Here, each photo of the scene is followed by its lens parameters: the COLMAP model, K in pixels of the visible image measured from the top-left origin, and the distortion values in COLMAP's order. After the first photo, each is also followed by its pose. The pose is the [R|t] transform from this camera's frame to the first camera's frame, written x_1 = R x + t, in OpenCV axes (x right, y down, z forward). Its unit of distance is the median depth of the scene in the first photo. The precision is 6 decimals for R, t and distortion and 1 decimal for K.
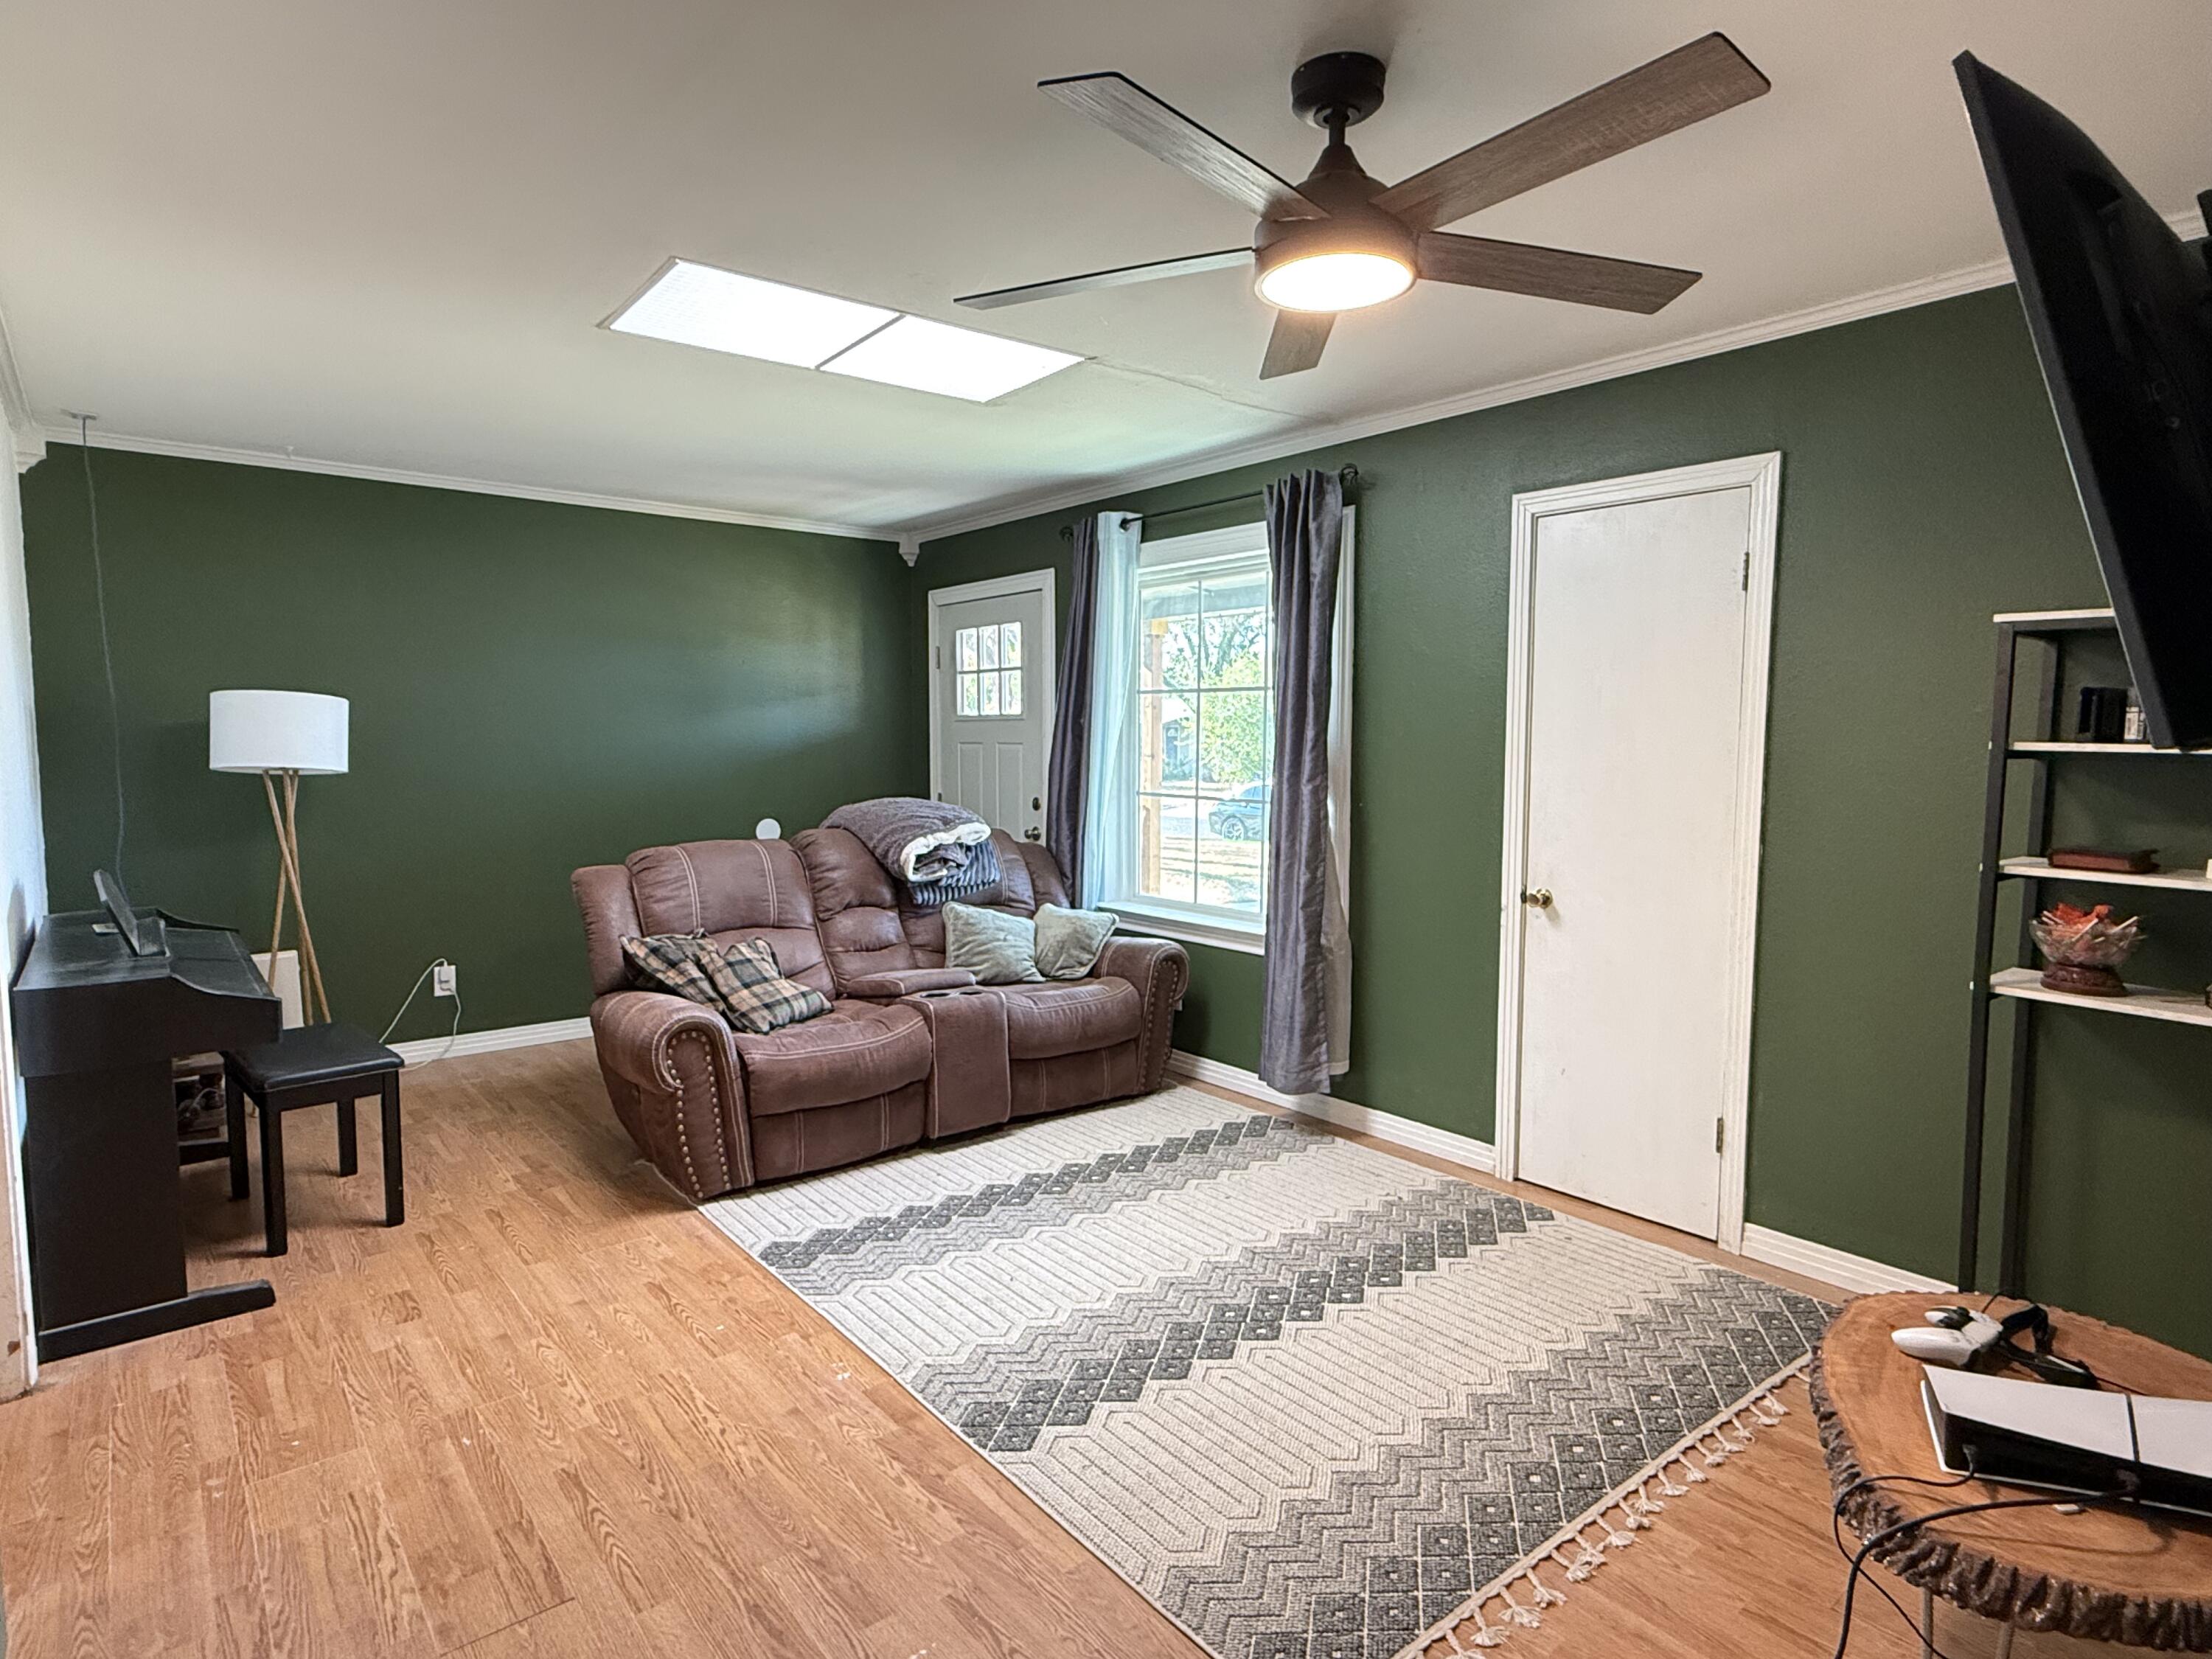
lens RADIAL K [[1204.2, 0, 1108.7], [0, 1204.2, 835.5], [0, 0, 1]] dist [-0.001521, -0.000037]
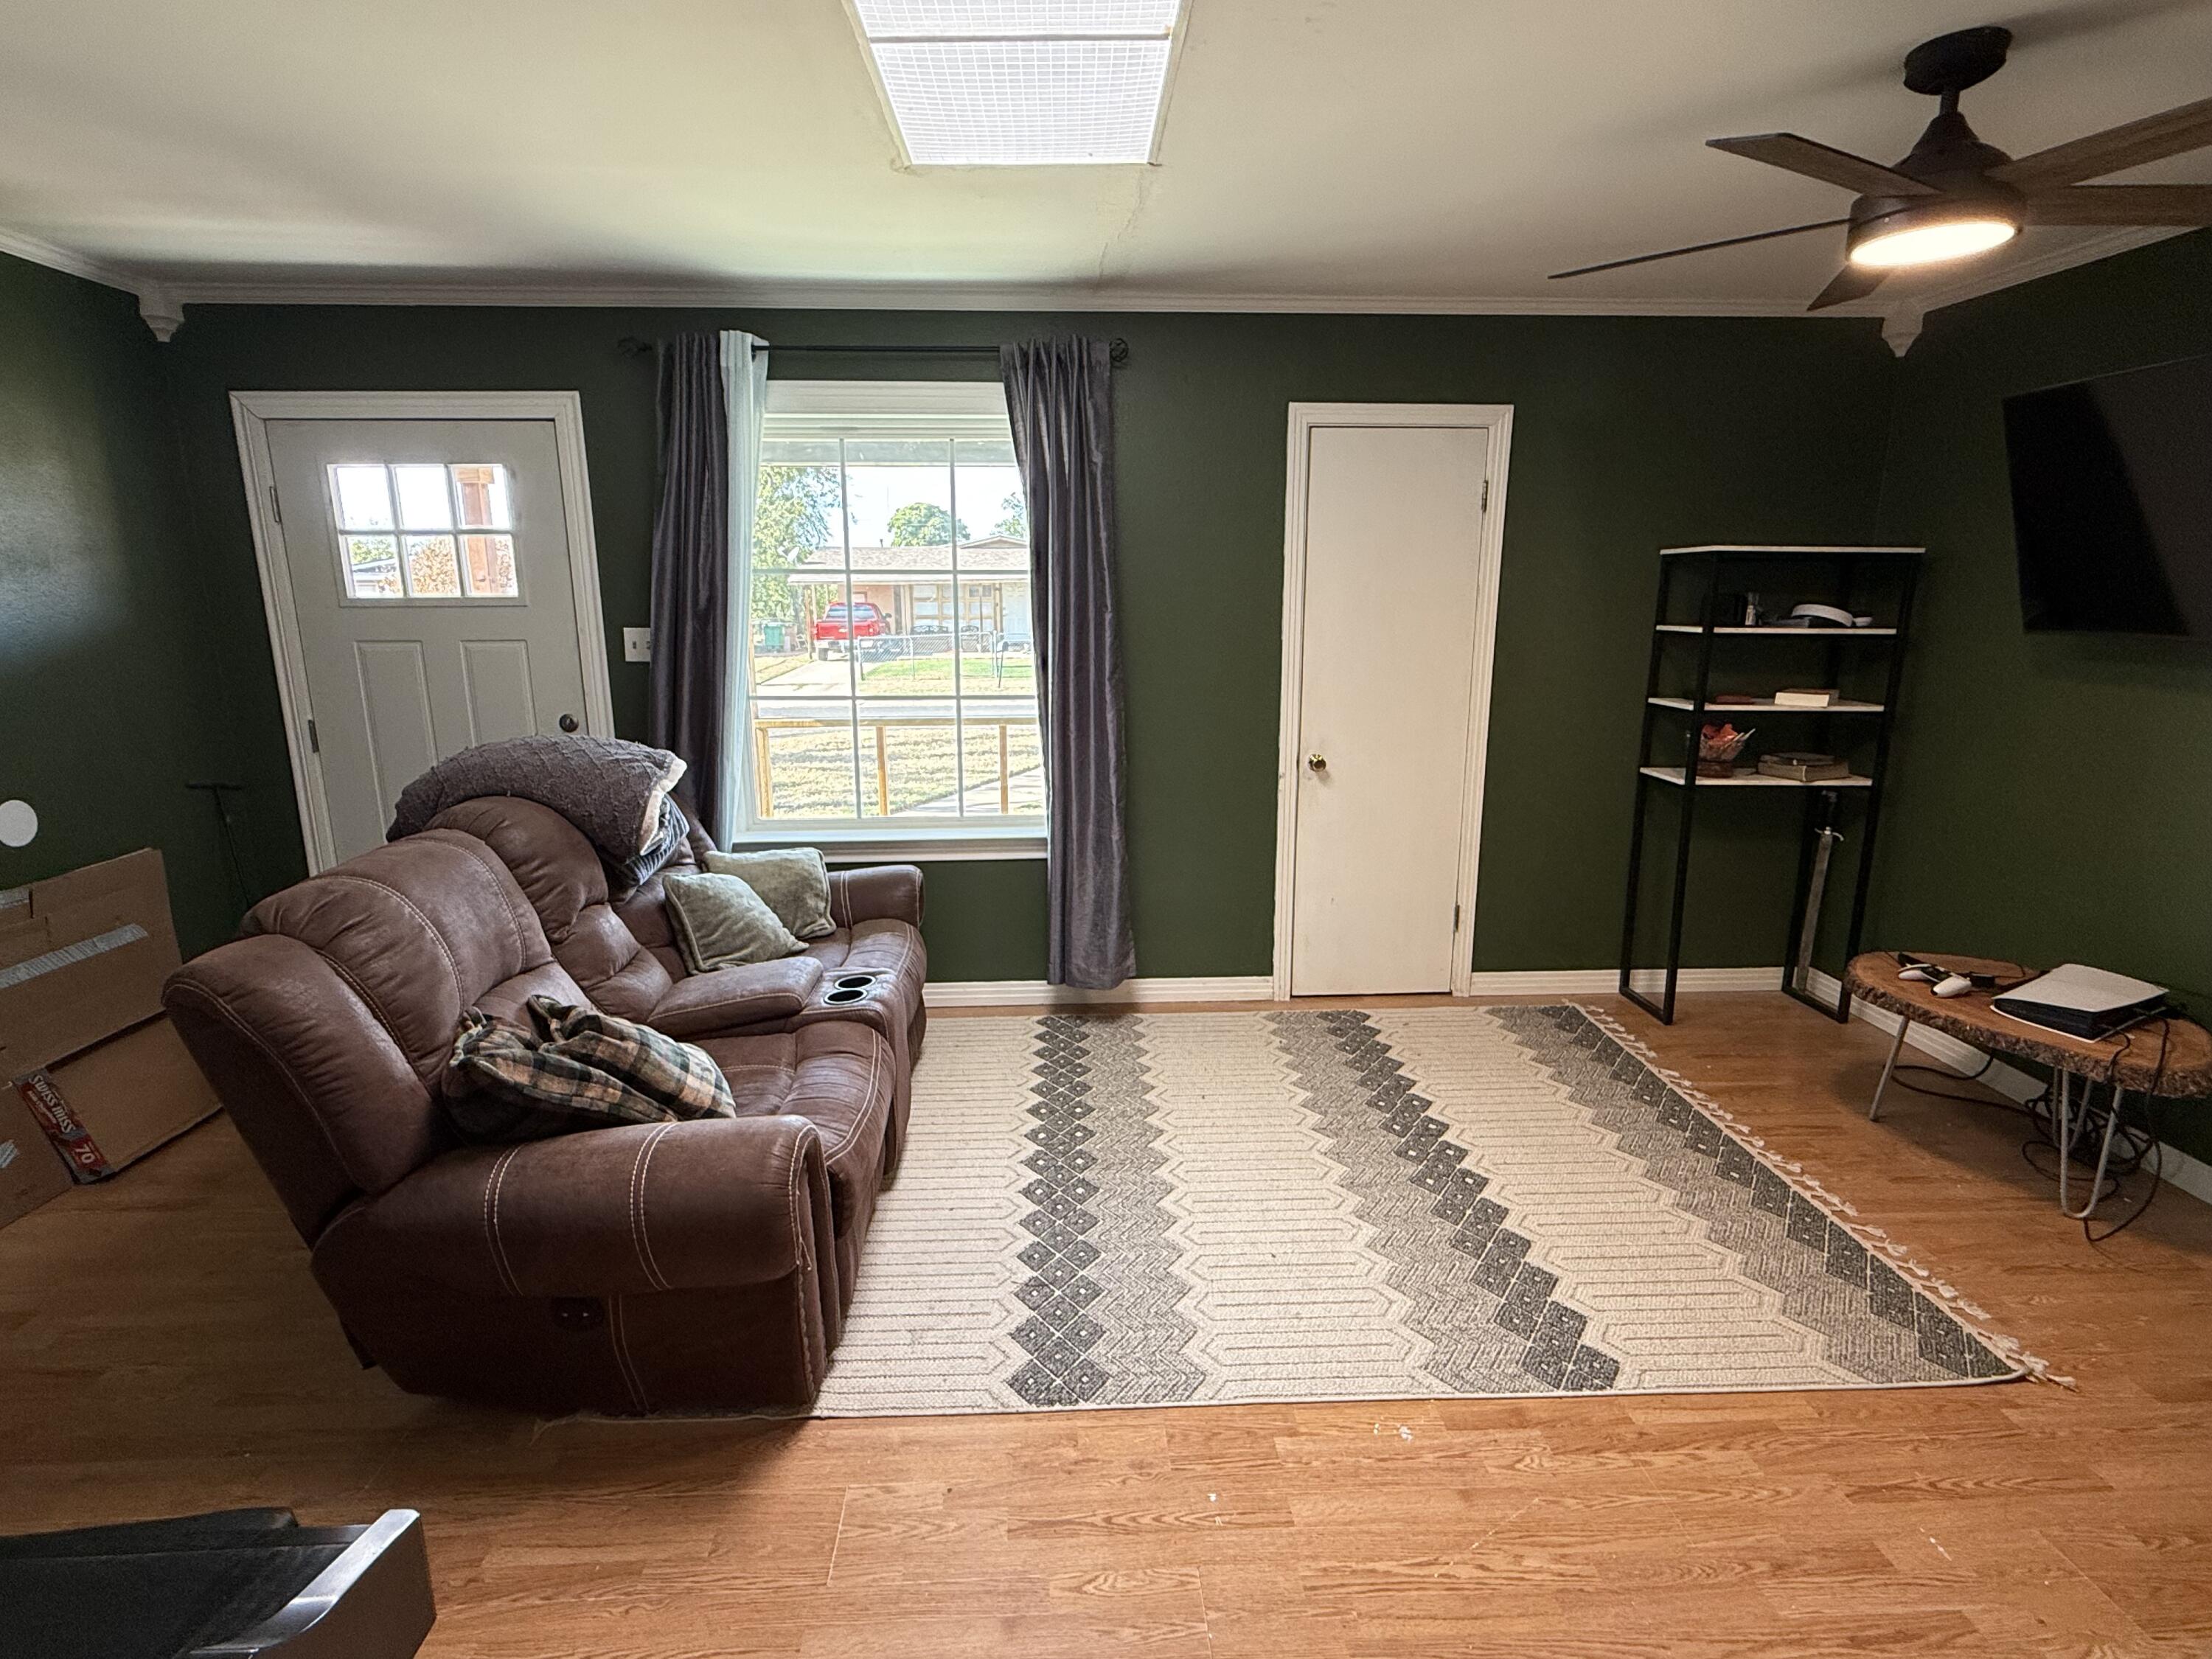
lens RADIAL K [[1095.3, 0, 1102.3], [0, 1095.3, 831.4], [0, 0, 1]] dist [-0.000022, 0.000634]
pose [[0.593336, -0.177720, 0.785091, -0.650260], [0.072126, 0.983138, 0.168042, -0.080968], [-0.801717, -0.043080, 0.596149, 0.545009]]
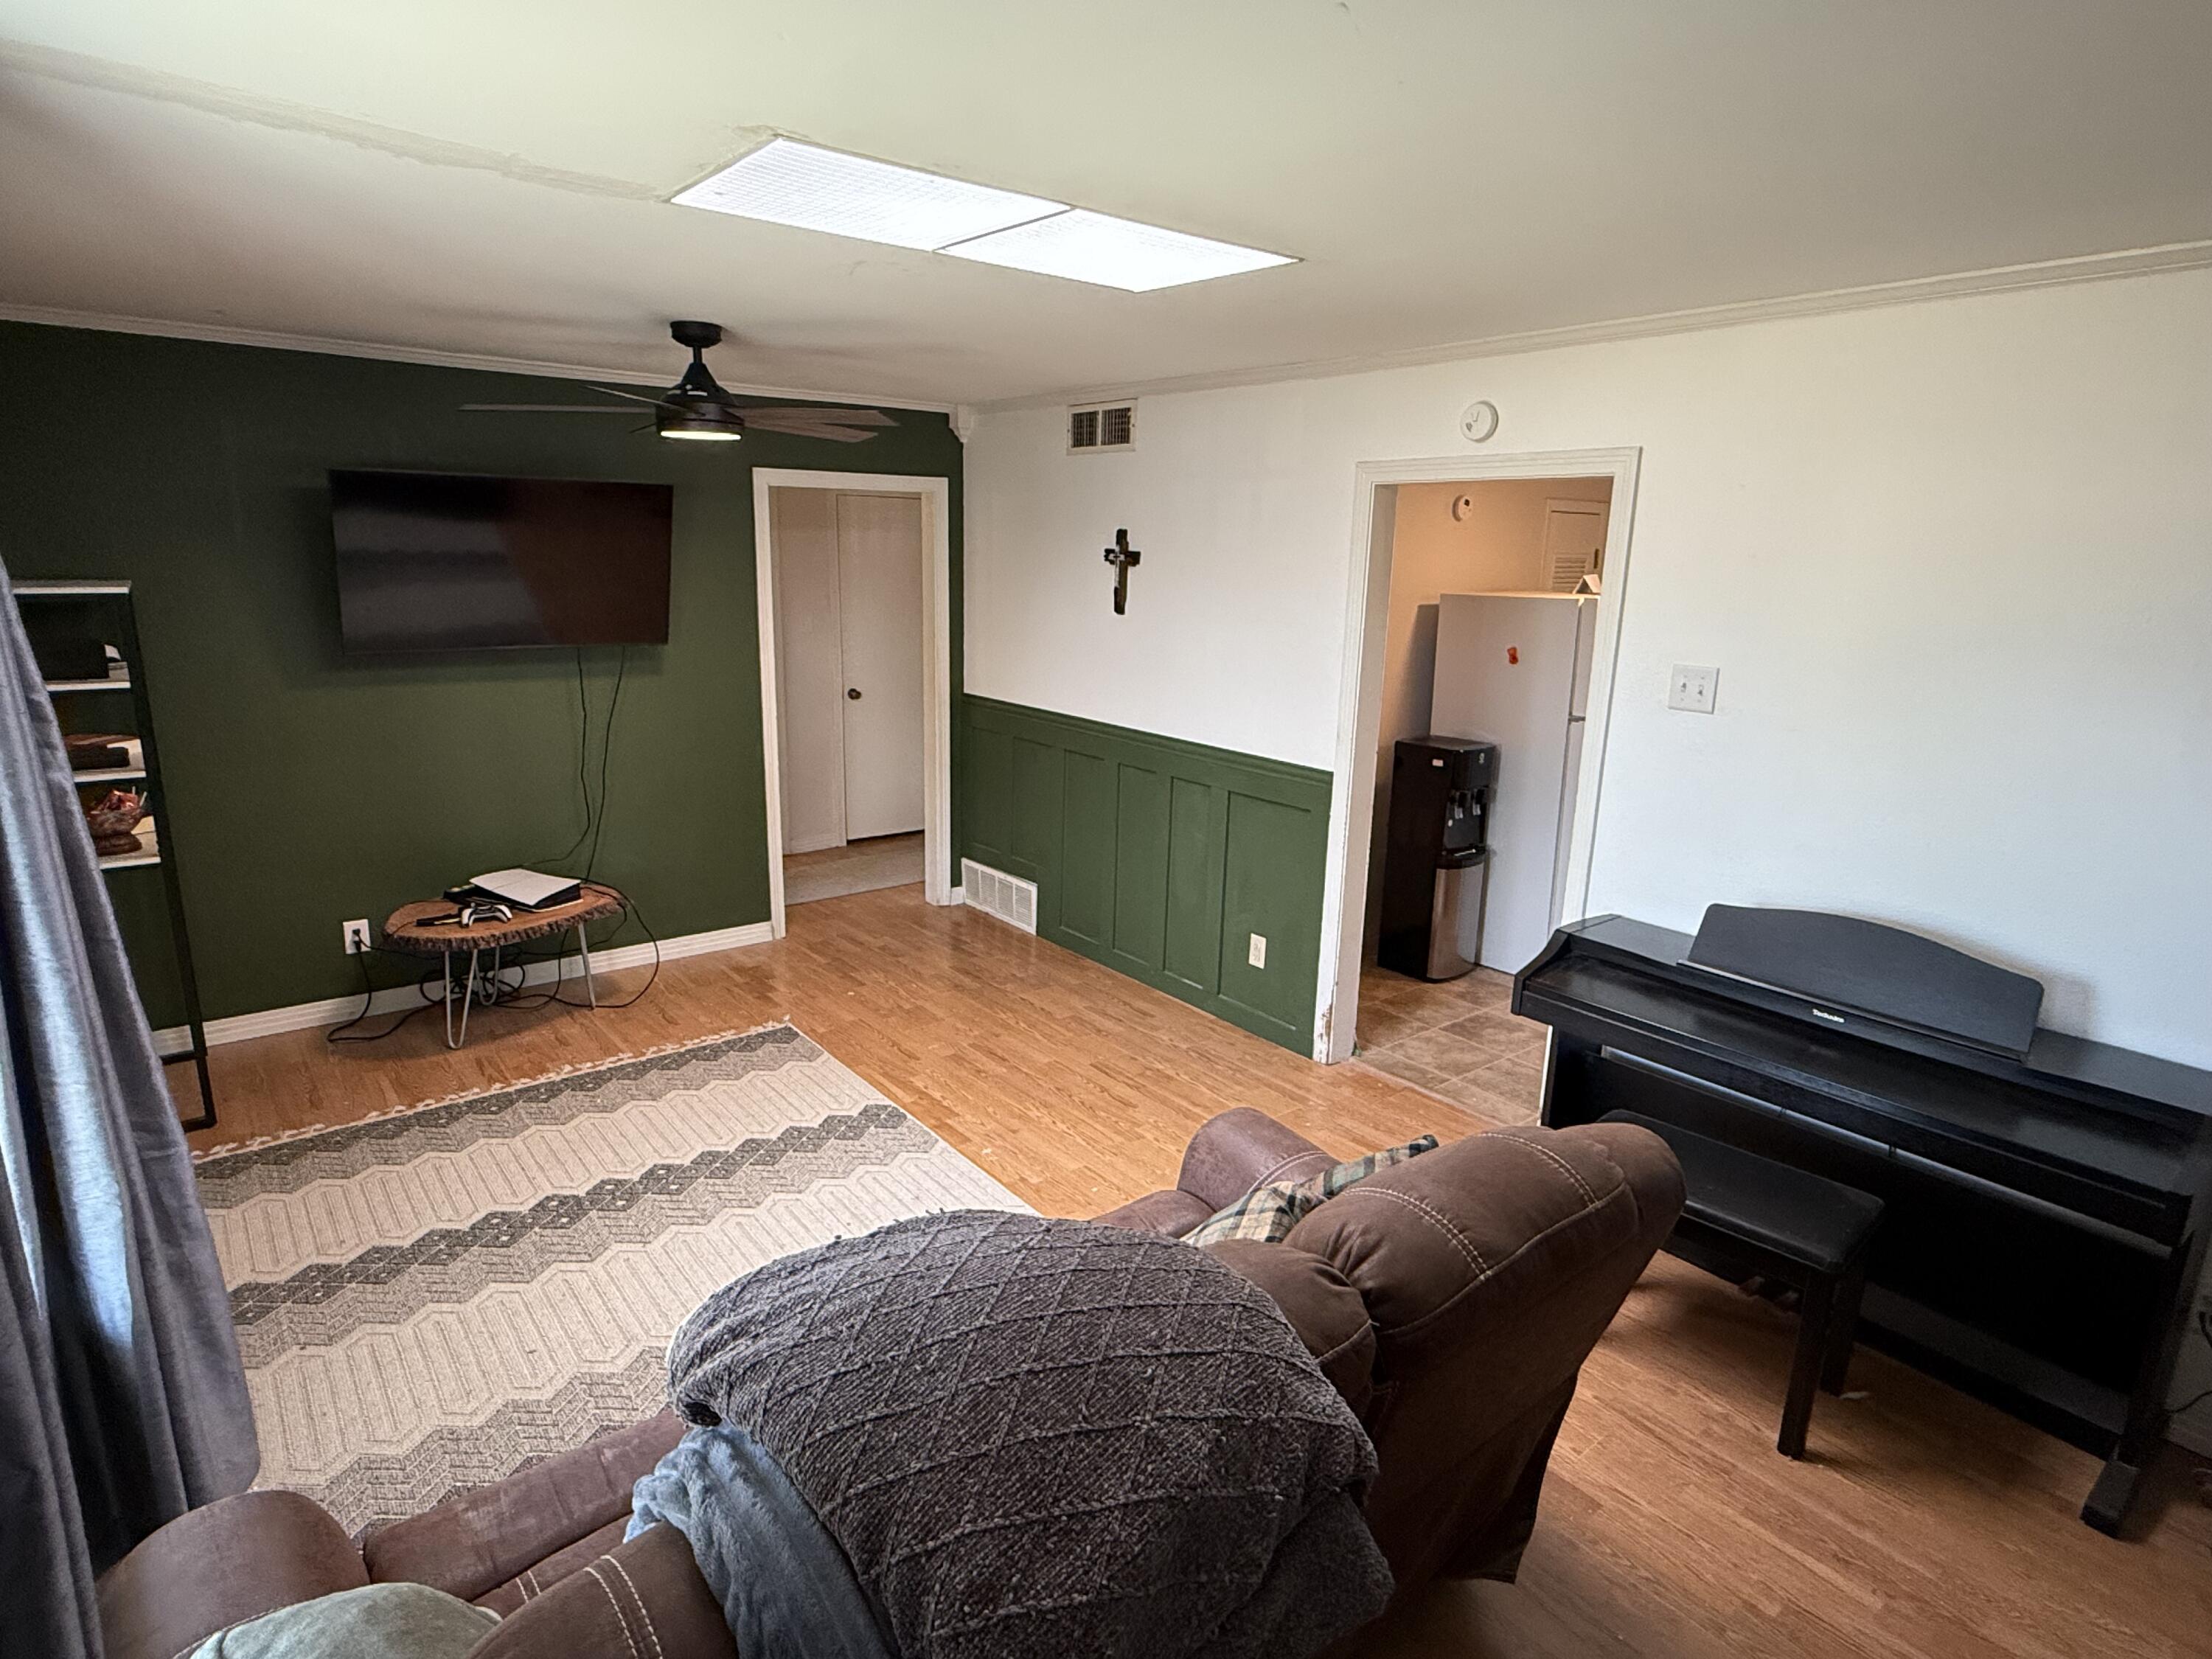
lens RADIAL K [[1204.2, 0, 1103.5], [0, 1204.2, 832.3], [0, 0, 1]] dist [-0.001521, -0.000037]
pose [[-0.999510, -0.031168, 0.002966, -0.260214], [-0.028620, 0.947966, 0.317081, -0.267593], [-0.012694, 0.316841, -0.948394, 1.655382]]
